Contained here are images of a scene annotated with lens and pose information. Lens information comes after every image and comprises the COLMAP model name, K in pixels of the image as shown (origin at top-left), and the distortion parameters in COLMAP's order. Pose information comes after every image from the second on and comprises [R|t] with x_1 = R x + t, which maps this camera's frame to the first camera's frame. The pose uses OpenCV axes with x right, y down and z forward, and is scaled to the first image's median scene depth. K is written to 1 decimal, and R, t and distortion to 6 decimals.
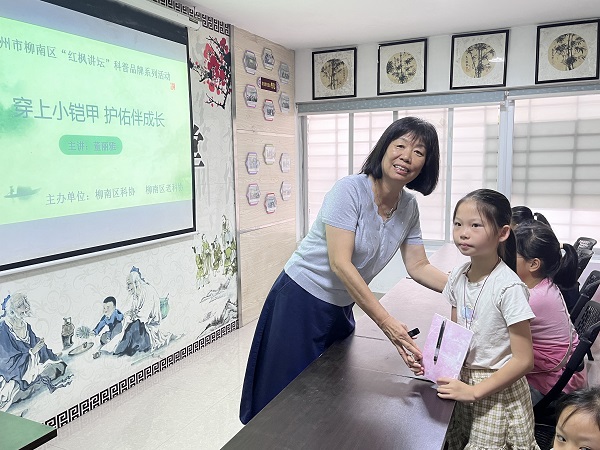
lens RADIAL K [[509.0, 0, 300.3], [0, 509.0, 231.6], [0, 0, 1]] dist [0.007341, -0.014091]
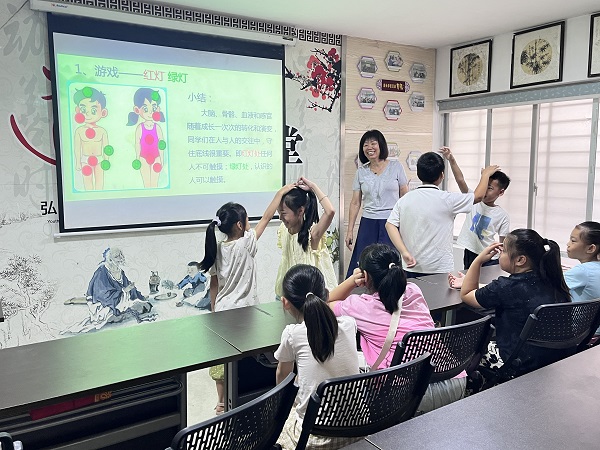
lens RADIAL K [[511.2, 0, 294.1], [0, 511.2, 224.2], [0, 0, 1]] dist [0.017187, -0.010821]
pose [[0.839547, 0.078467, -0.537591, 0.394833], [-0.084784, 0.996314, 0.013016, -0.004667], [0.536631, 0.034651, 0.843105, 0.024595]]
